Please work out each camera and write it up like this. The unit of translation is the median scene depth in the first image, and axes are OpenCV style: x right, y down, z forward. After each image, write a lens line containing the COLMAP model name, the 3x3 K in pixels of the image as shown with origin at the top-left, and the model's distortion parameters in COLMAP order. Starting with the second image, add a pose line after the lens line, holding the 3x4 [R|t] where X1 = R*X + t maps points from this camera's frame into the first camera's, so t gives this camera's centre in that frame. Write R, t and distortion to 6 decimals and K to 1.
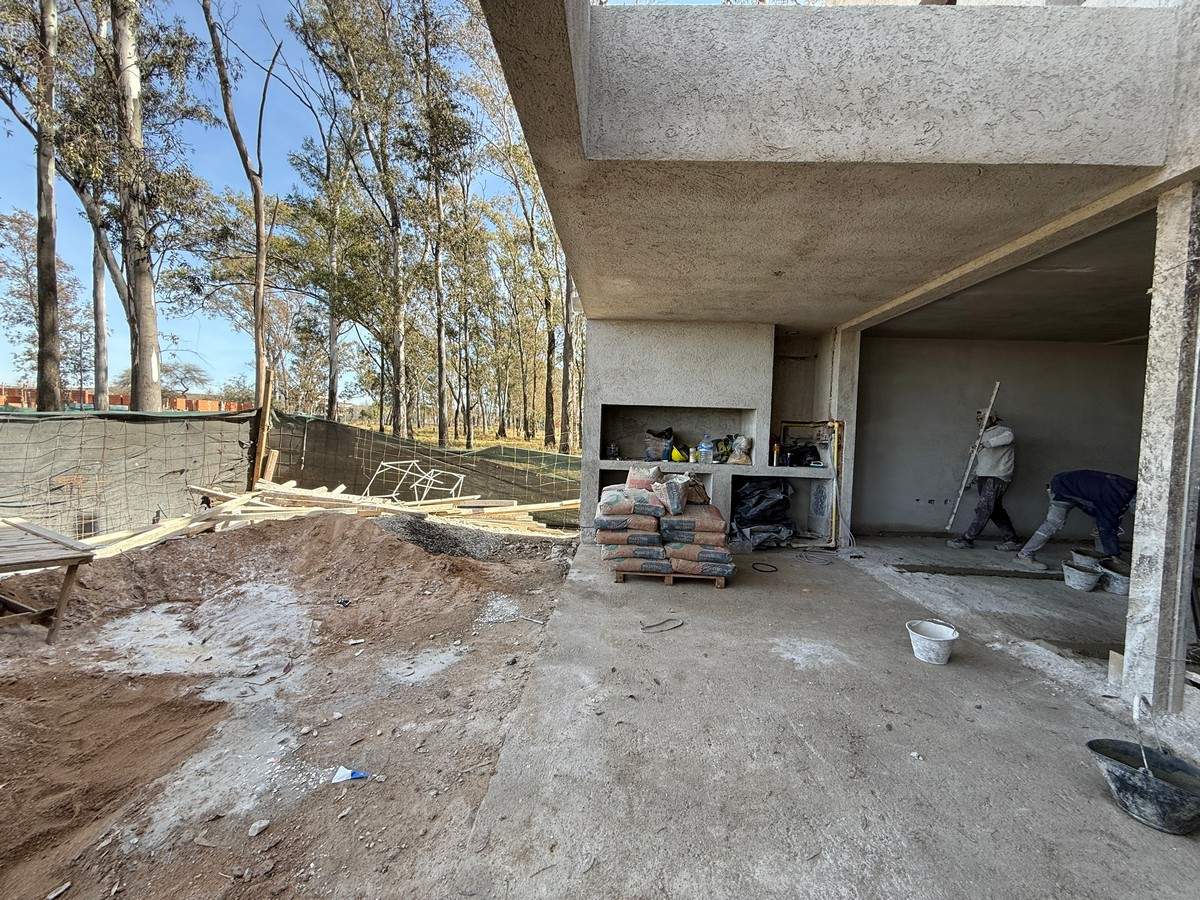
lens RADIAL K [[477.2, 0, 598.0], [0, 477.2, 447.3], [0, 0, 1]] dist [-0.000149, -0.000036]
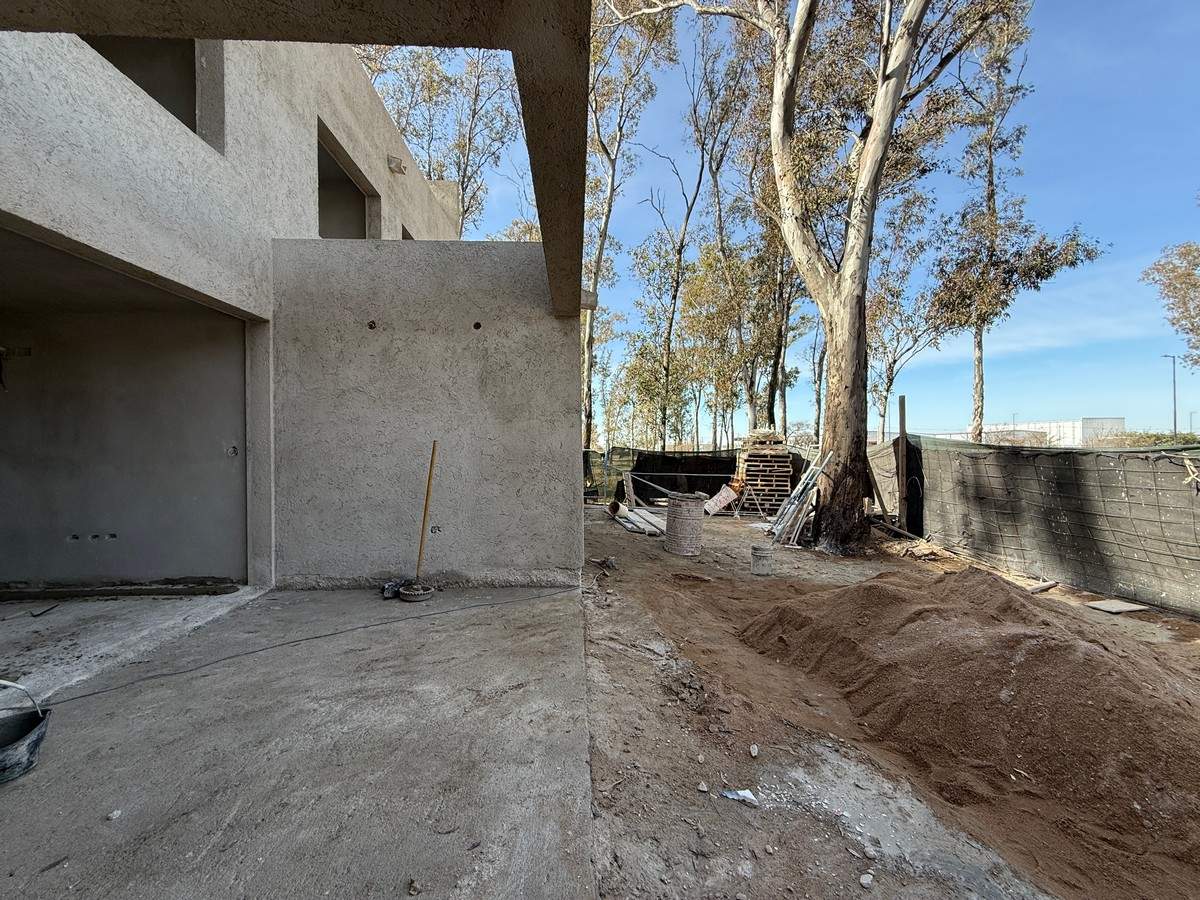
lens RADIAL K [[477.2, 0, 598.0], [0, 477.2, 447.3], [0, 0, 1]] dist [-0.000149, -0.000036]
pose [[-0.994831, -0.021430, -0.099255, -0.116457], [-0.024696, 0.999189, 0.031793, -0.078681], [0.098493, 0.034080, -0.994554, 2.094424]]
